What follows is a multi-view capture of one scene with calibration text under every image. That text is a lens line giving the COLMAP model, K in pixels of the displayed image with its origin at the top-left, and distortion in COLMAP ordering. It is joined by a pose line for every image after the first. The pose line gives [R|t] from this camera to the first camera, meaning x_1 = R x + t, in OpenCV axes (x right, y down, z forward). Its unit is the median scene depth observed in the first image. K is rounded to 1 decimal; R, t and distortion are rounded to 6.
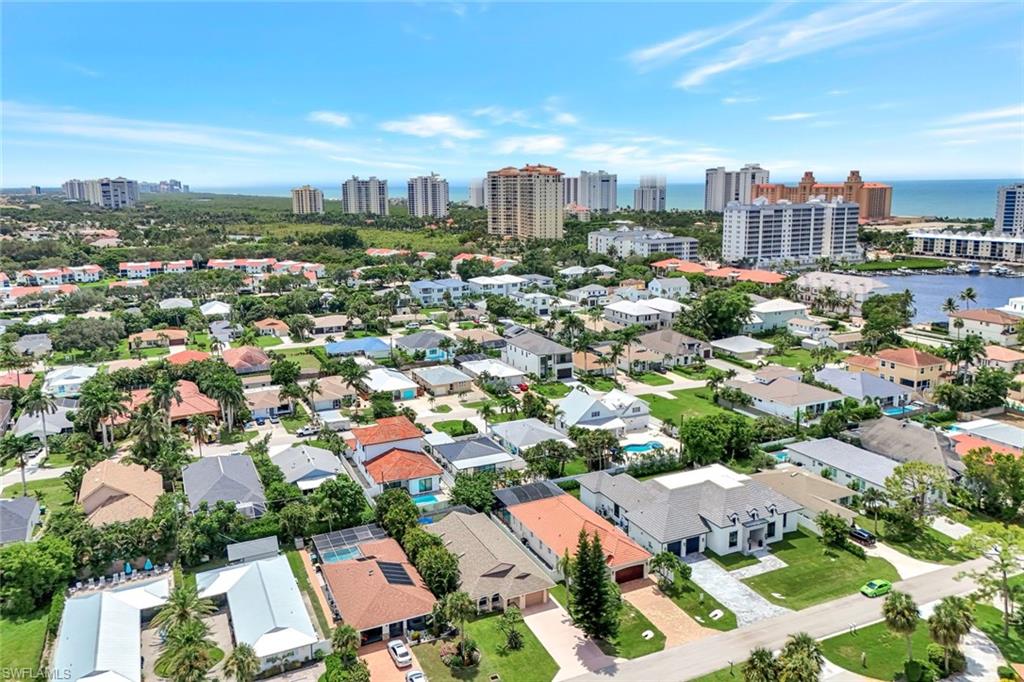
lens RADIAL K [[753.6, 0, 513.5], [0, 753.6, 306.3], [0, 0, 1]] dist [0.085512, -0.082256]
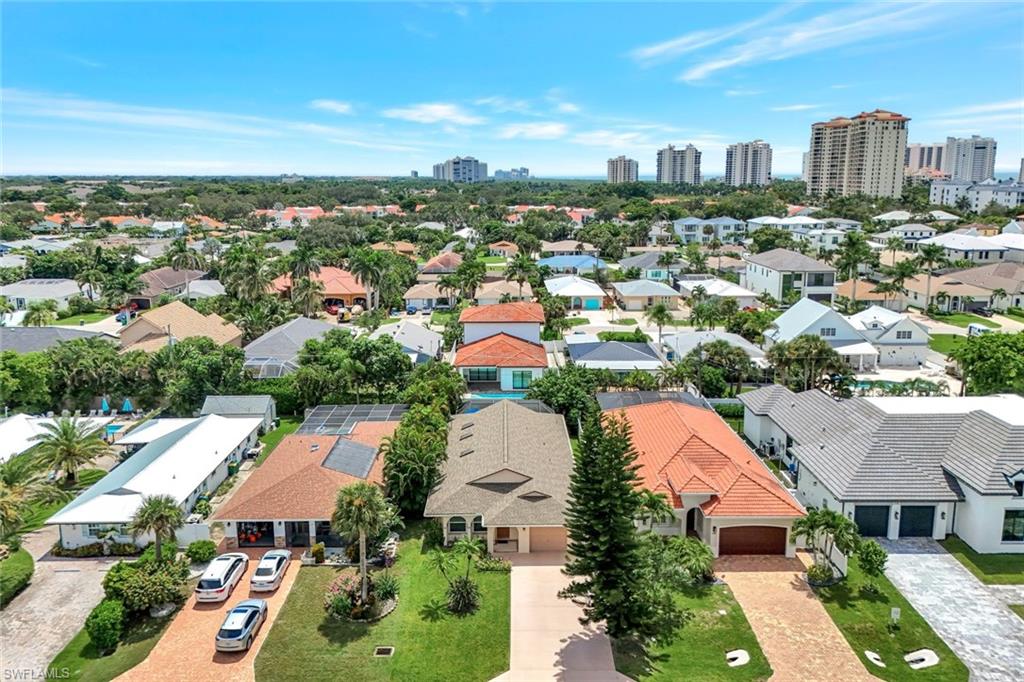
lens RADIAL K [[753.6, 0, 513.5], [0, 753.6, 306.3], [0, 0, 1]] dist [0.085512, -0.082256]
pose [[0.908919, 0.078101, -0.409594, 0.128944], [-0.072344, 0.996942, 0.029559, 0.120416], [0.410650, 0.002765, 0.911789, 0.293712]]
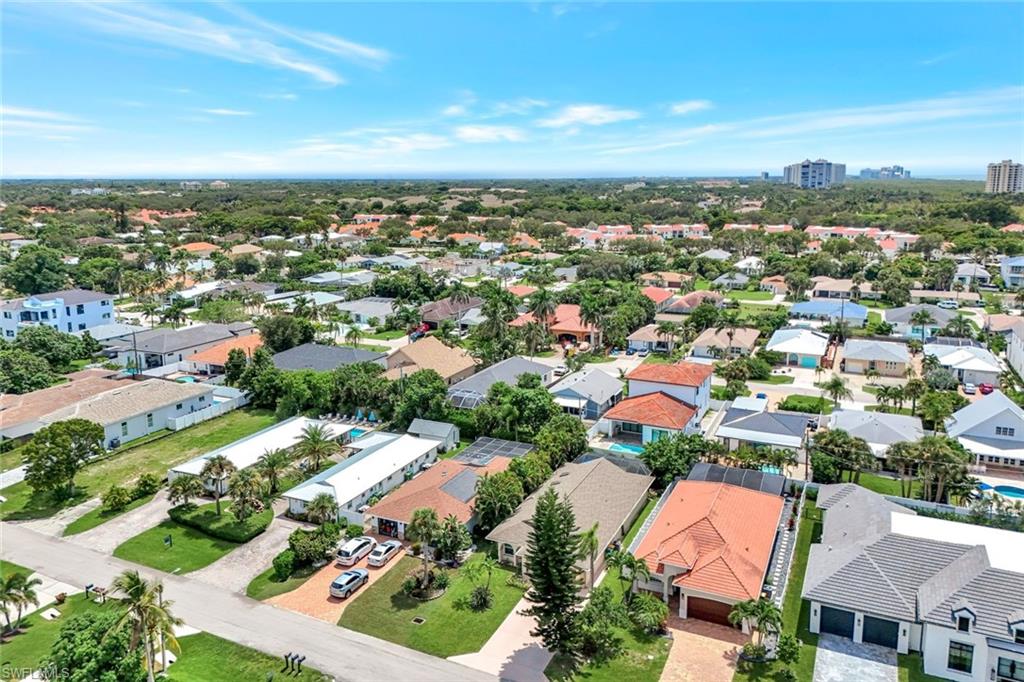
lens RADIAL K [[753.6, 0, 513.5], [0, 753.6, 306.3], [0, 0, 1]] dist [0.085512, -0.082256]
pose [[0.639000, 0.136366, -0.757023, 0.312743], [-0.124504, 0.989519, 0.073153, 0.045423], [0.759064, 0.047508, 0.649280, 0.280861]]
